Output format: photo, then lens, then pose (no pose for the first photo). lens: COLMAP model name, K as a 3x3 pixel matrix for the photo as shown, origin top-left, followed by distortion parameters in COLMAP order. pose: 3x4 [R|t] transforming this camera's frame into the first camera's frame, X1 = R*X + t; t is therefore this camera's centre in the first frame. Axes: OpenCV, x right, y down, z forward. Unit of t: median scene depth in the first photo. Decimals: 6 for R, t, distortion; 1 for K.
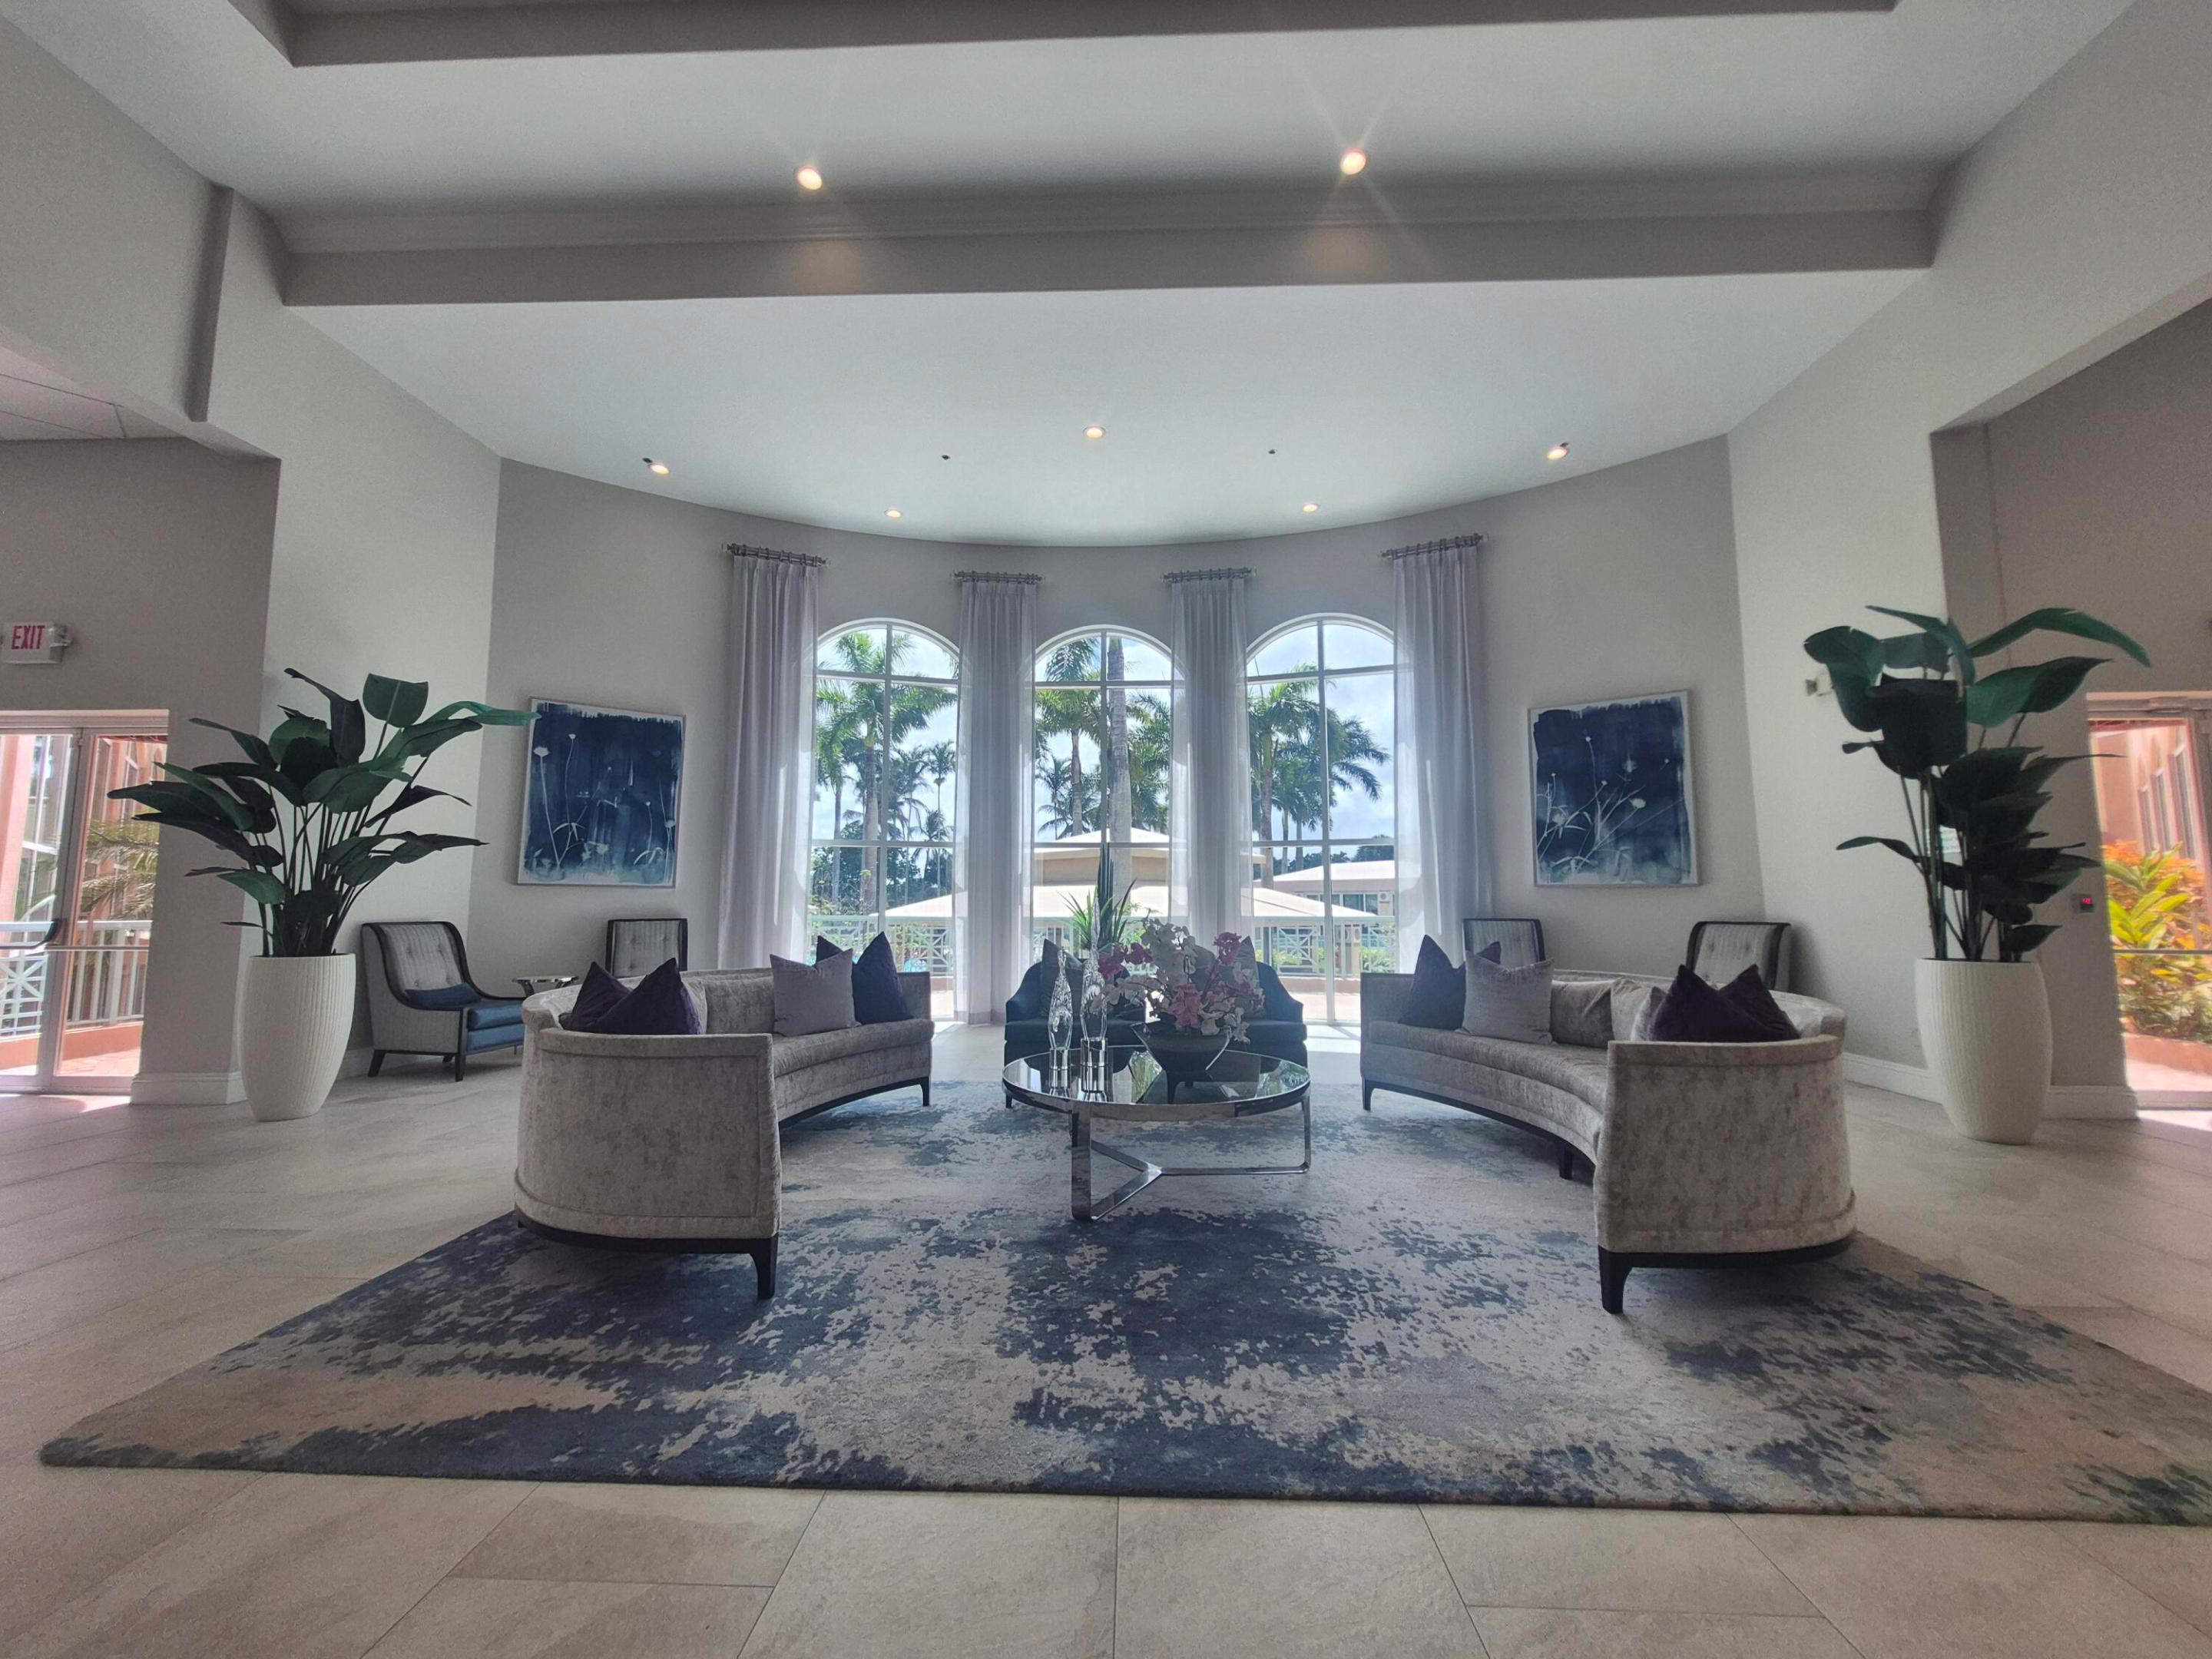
lens RADIAL K [[869.5, 0, 1104.5], [0, 869.5, 825.4], [0, 0, 1]] dist [0.001336, 0.000103]
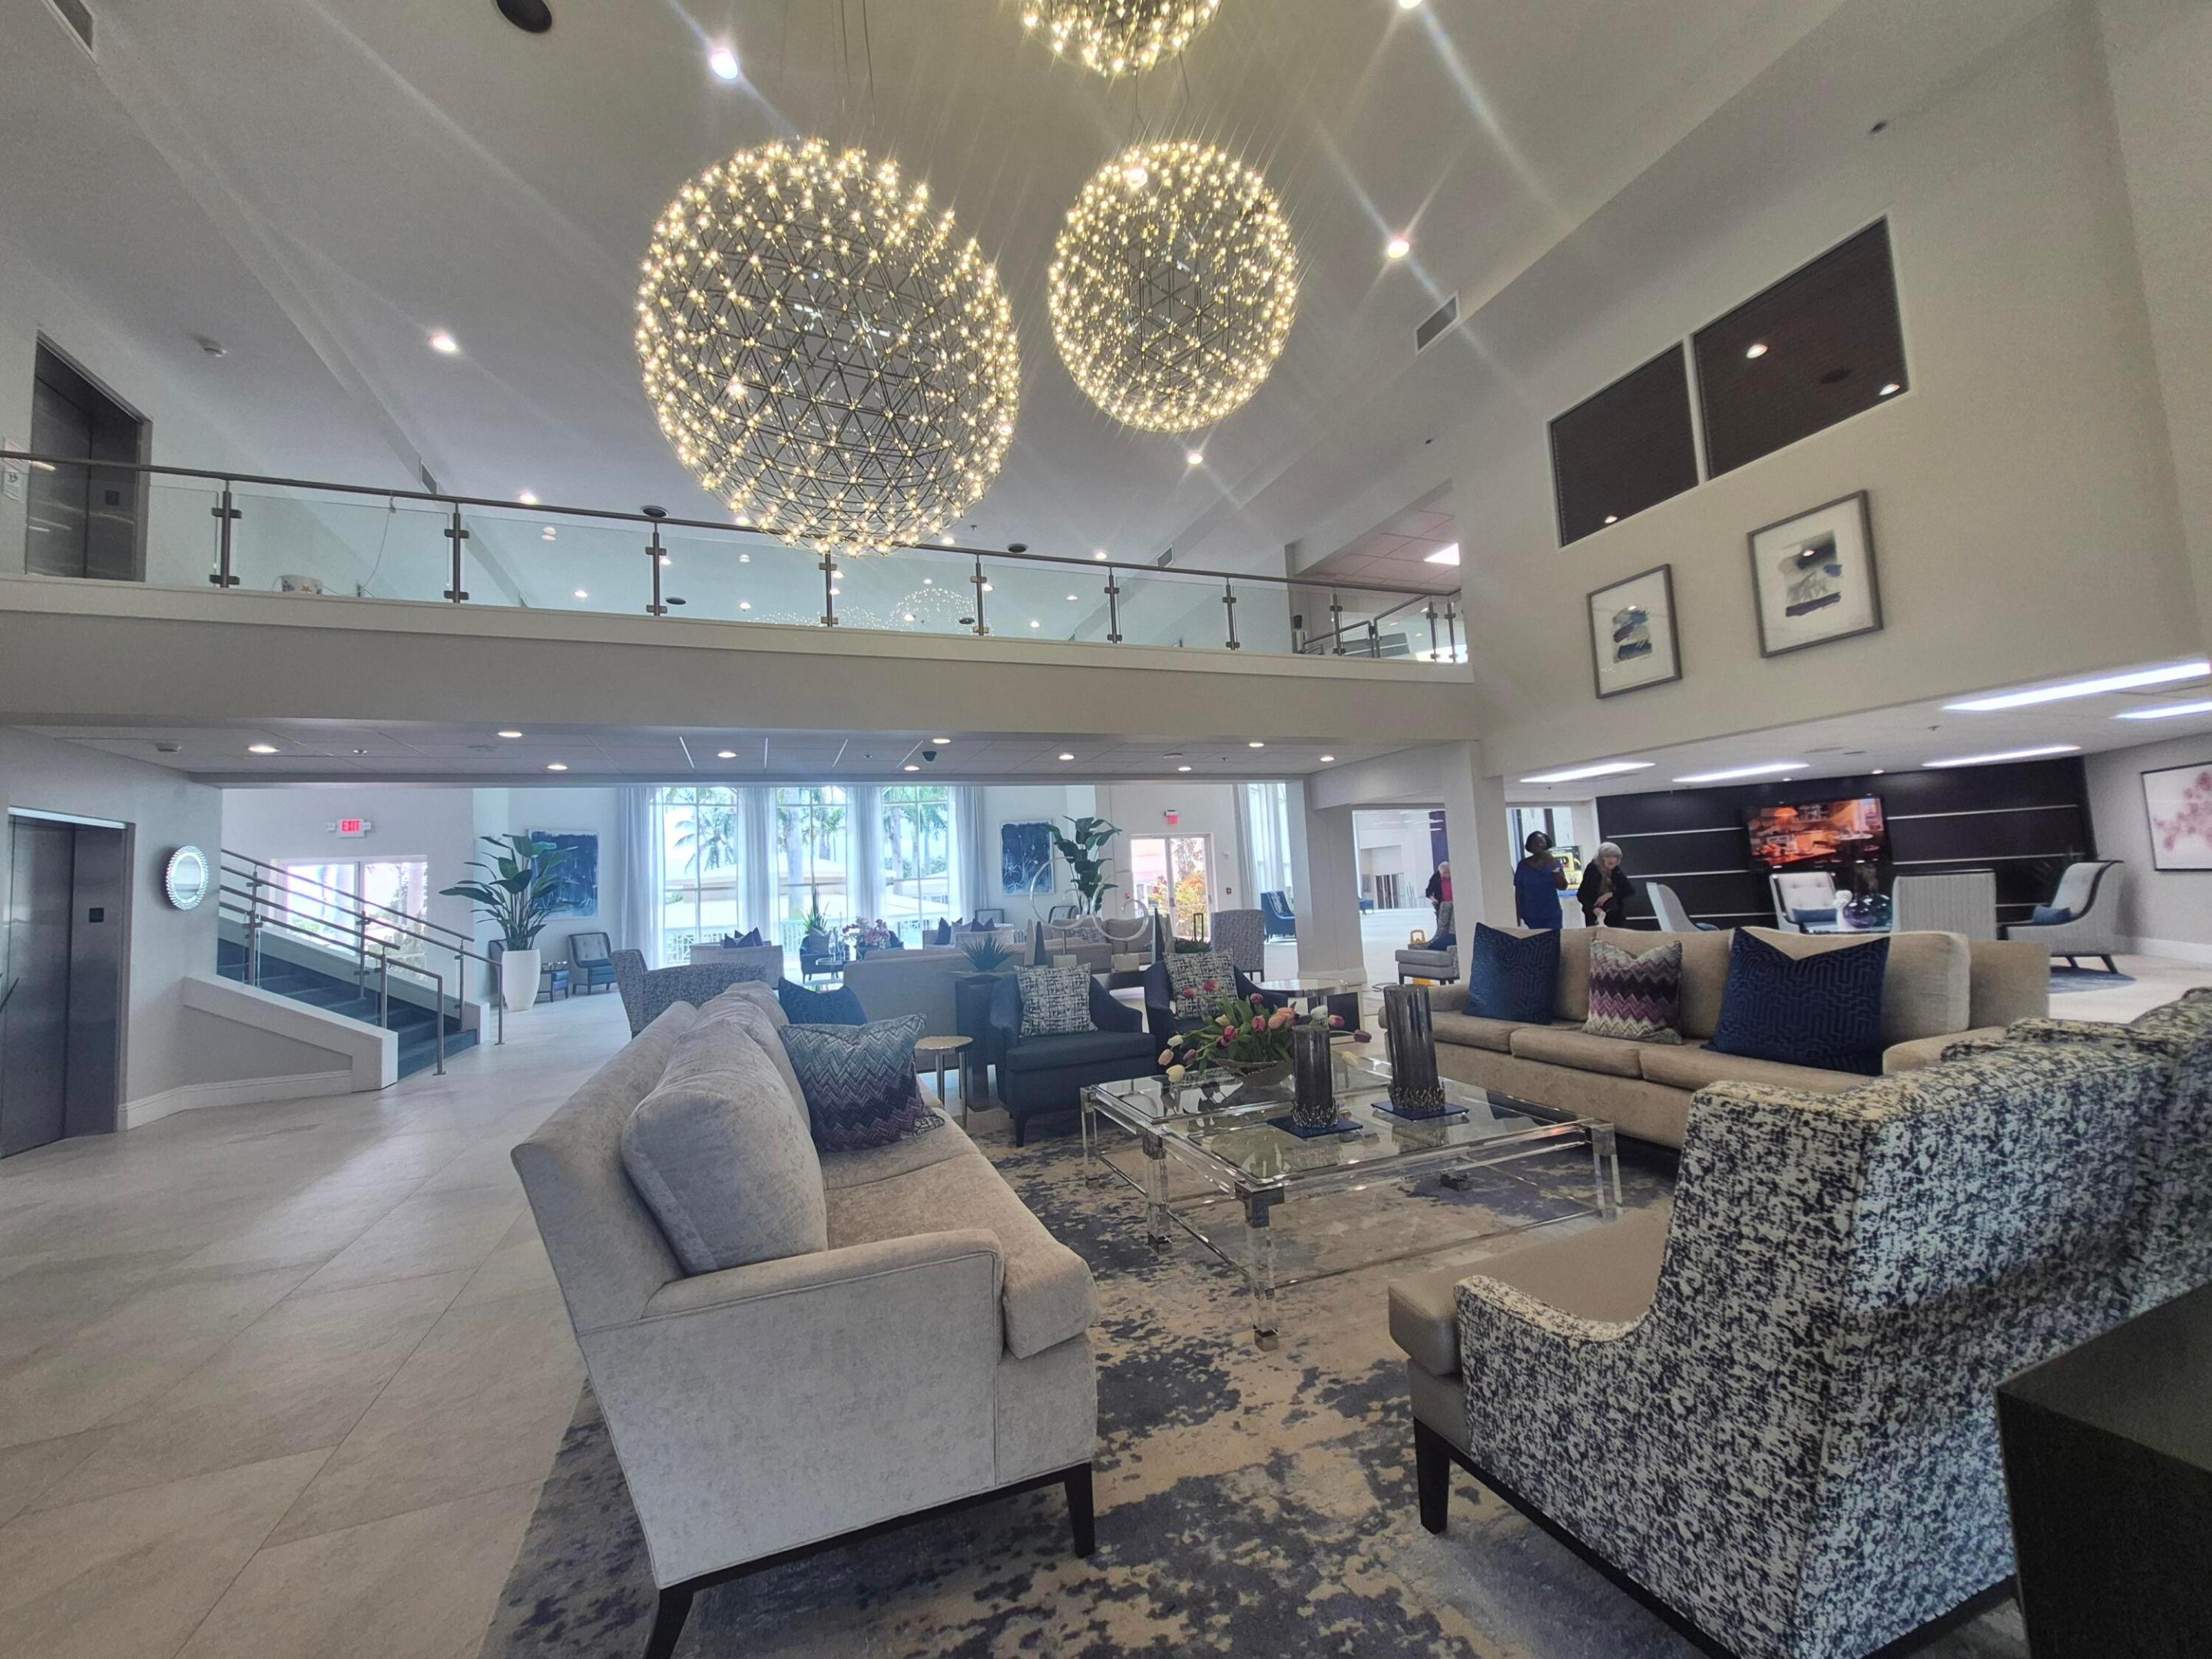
lens RADIAL K [[869.5, 0, 1101.5], [0, 869.5, 826.1], [0, 0, 1]] dist [0.001336, 0.000103]
pose [[0.917084, -0.017891, 0.398292, -0.220656], [0.017077, 0.999839, 0.005593, -0.135638], [-0.398328, 0.001673, 0.917242, -1.364223]]
